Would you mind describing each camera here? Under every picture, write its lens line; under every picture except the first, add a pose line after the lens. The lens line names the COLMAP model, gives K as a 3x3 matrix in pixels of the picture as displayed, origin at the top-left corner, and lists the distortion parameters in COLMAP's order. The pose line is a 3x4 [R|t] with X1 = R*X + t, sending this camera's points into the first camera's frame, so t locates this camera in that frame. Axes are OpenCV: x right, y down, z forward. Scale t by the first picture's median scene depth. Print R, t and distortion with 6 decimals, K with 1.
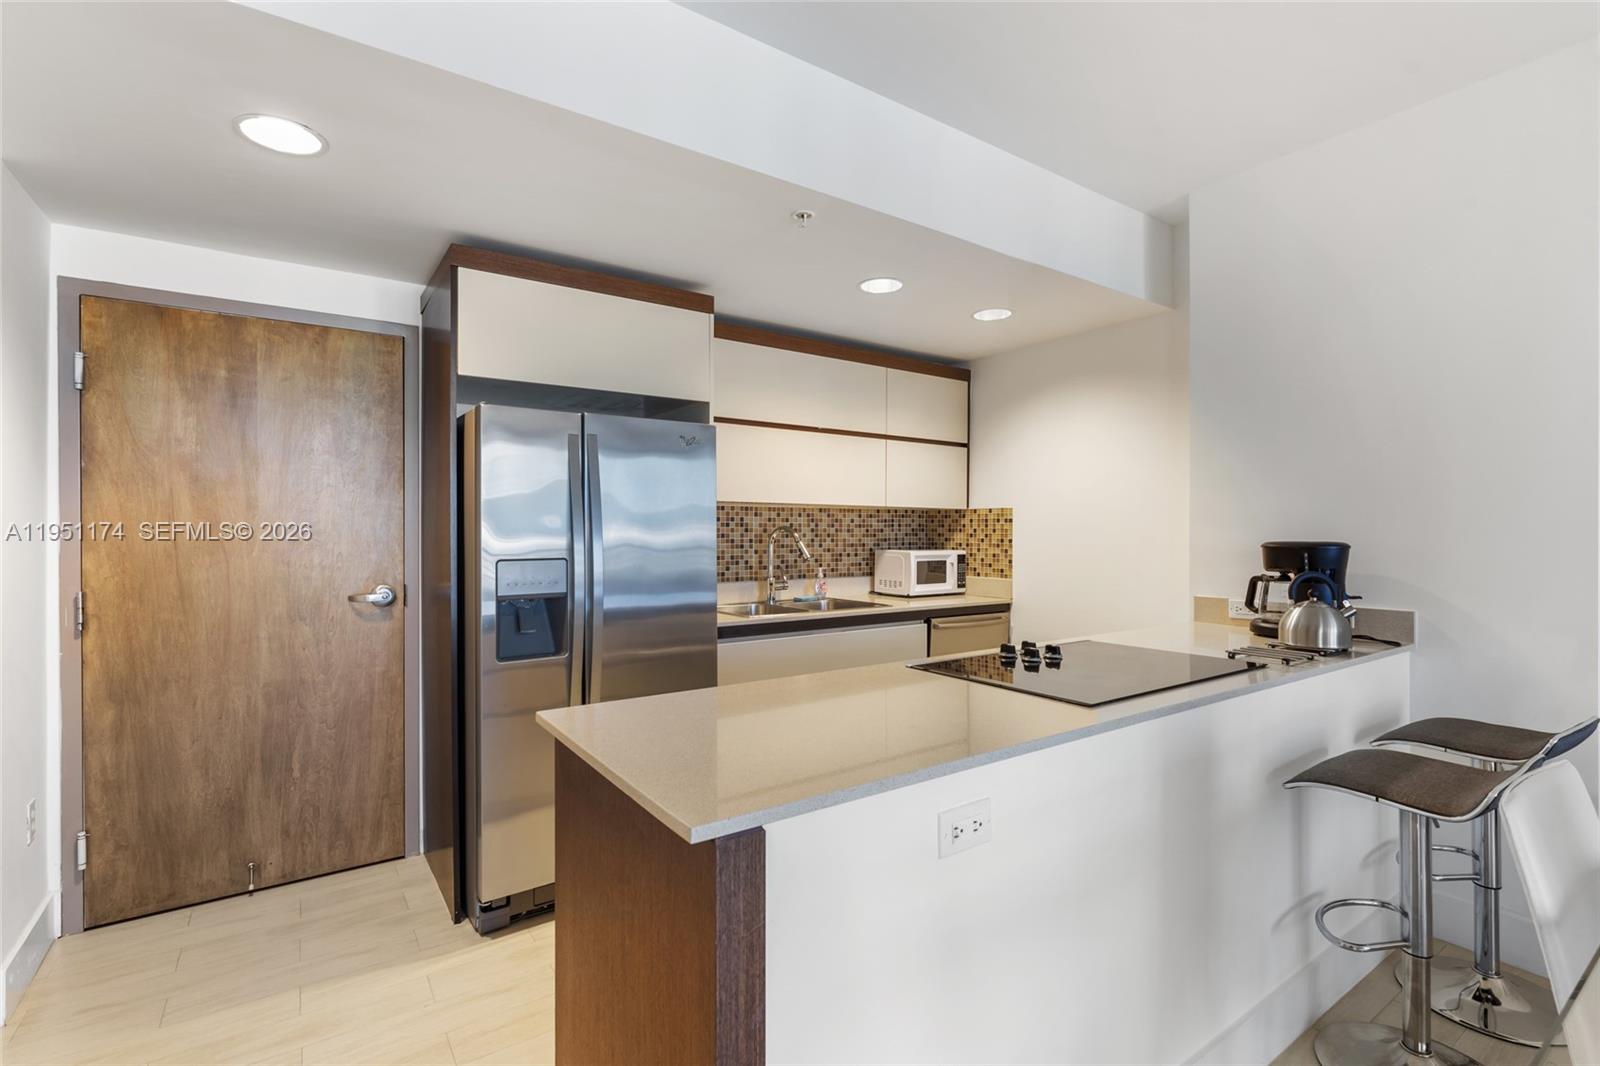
lens RADIAL K [[732.1, 0, 801.6], [0, 732.1, 531.1], [0, 0, 1]] dist [-0.004179, 0.000786]
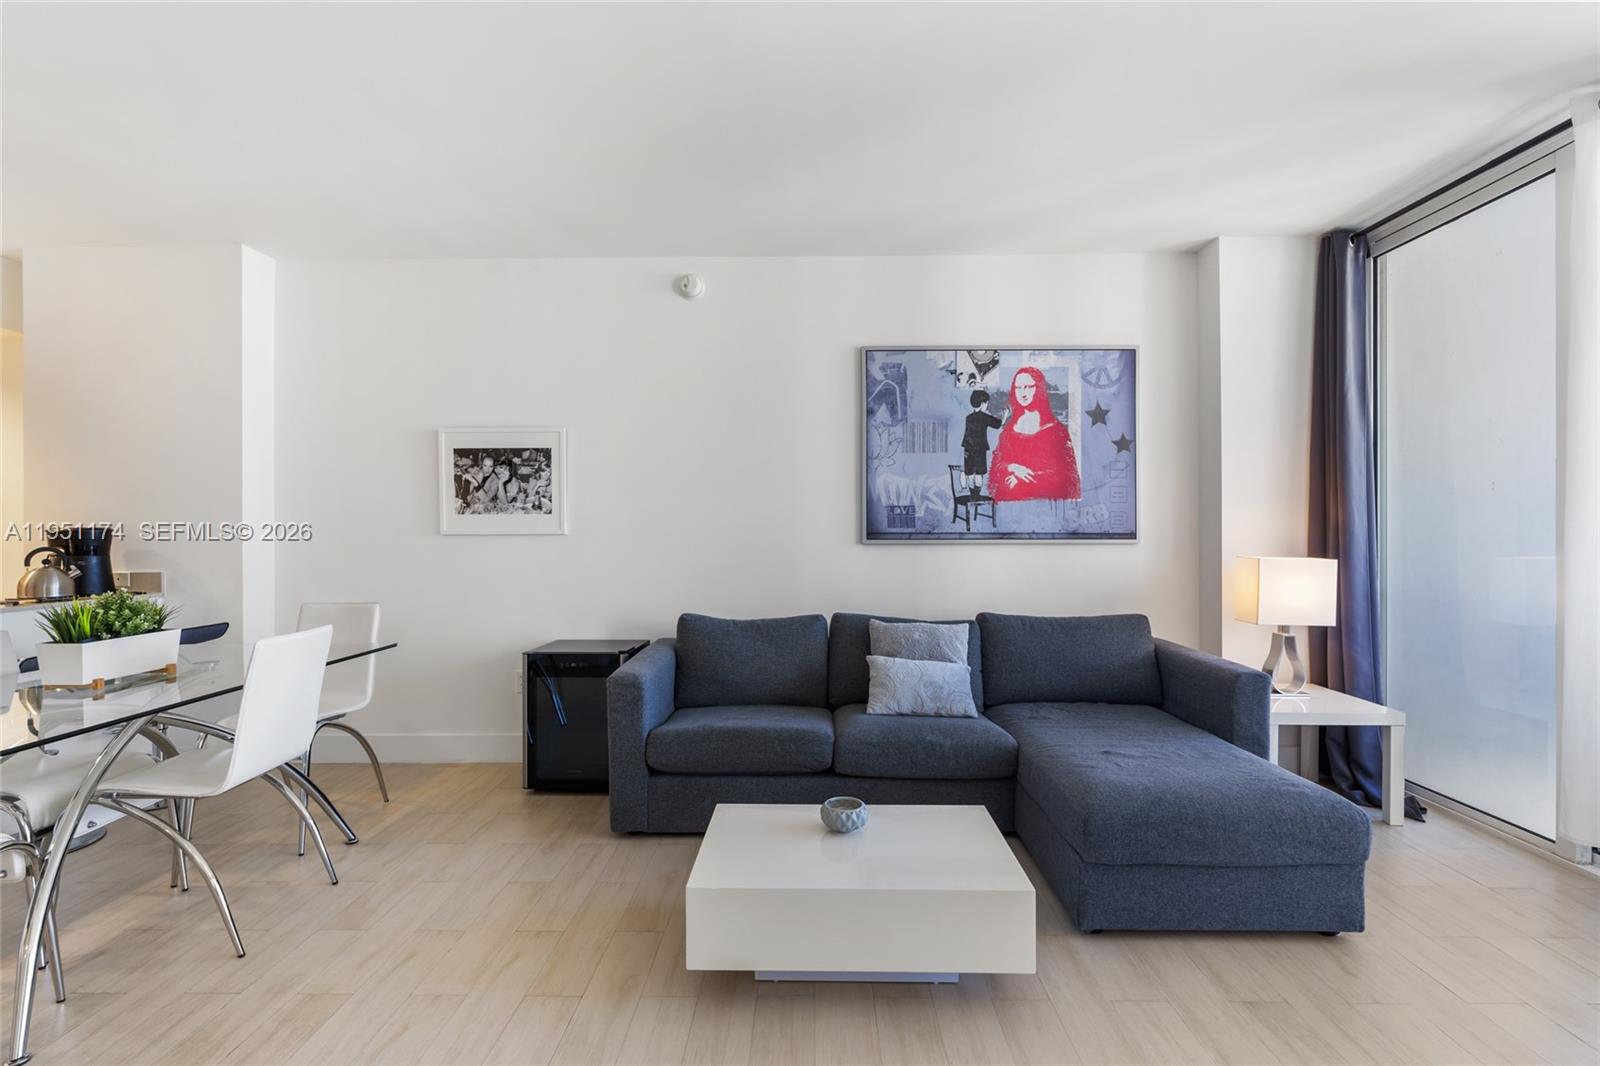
lens RADIAL K [[732.1, 0, 805.0], [0, 732.1, 530.0], [0, 0, 1]] dist [-0.004179, 0.000786]
pose [[0.581720, -0.002882, 0.813384, 0.305635], [0.004377, 0.999990, 0.000412, 0.021433], [-0.813377, 0.003321, 0.581727, -0.833518]]
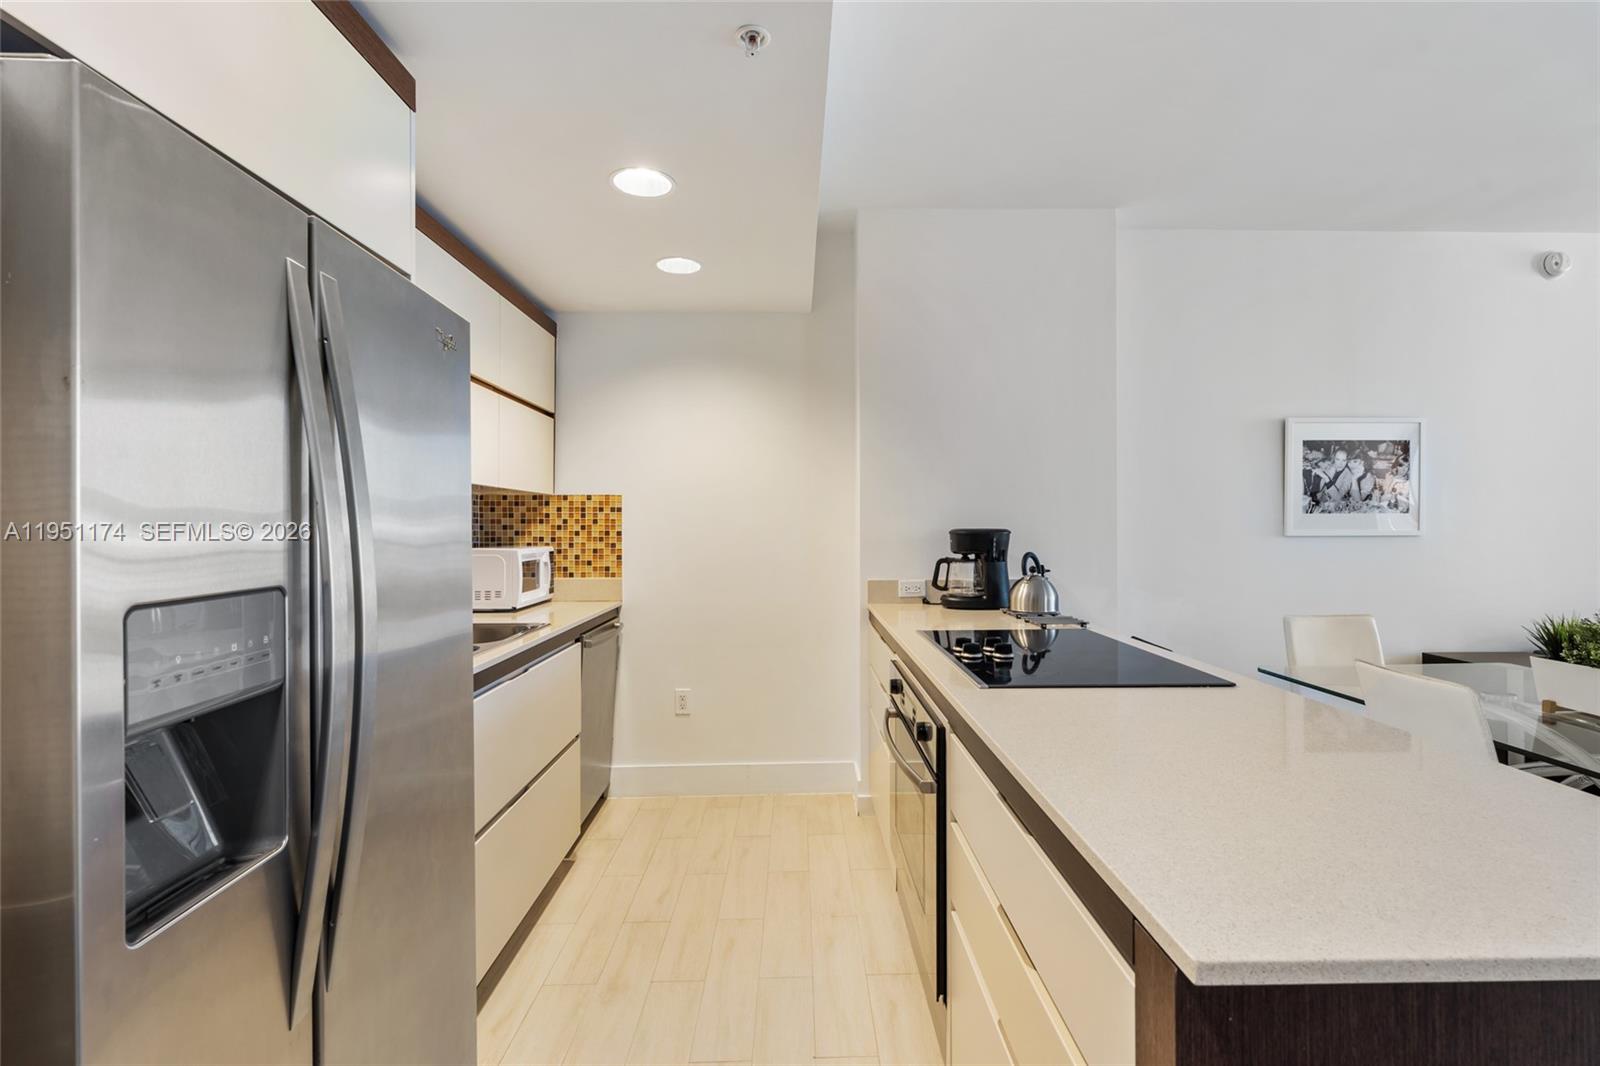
lens RADIAL K [[732.1, 0, 797.4], [0, 732.1, 518.5], [0, 0, 1]] dist [-0.004179, 0.000786]
pose [[0.552559, 0.003223, 0.833468, -0.440068], [0.003761, 0.999973, -0.006360, 0.003275], [-0.833465, 0.006649, 0.552532, 0.494369]]
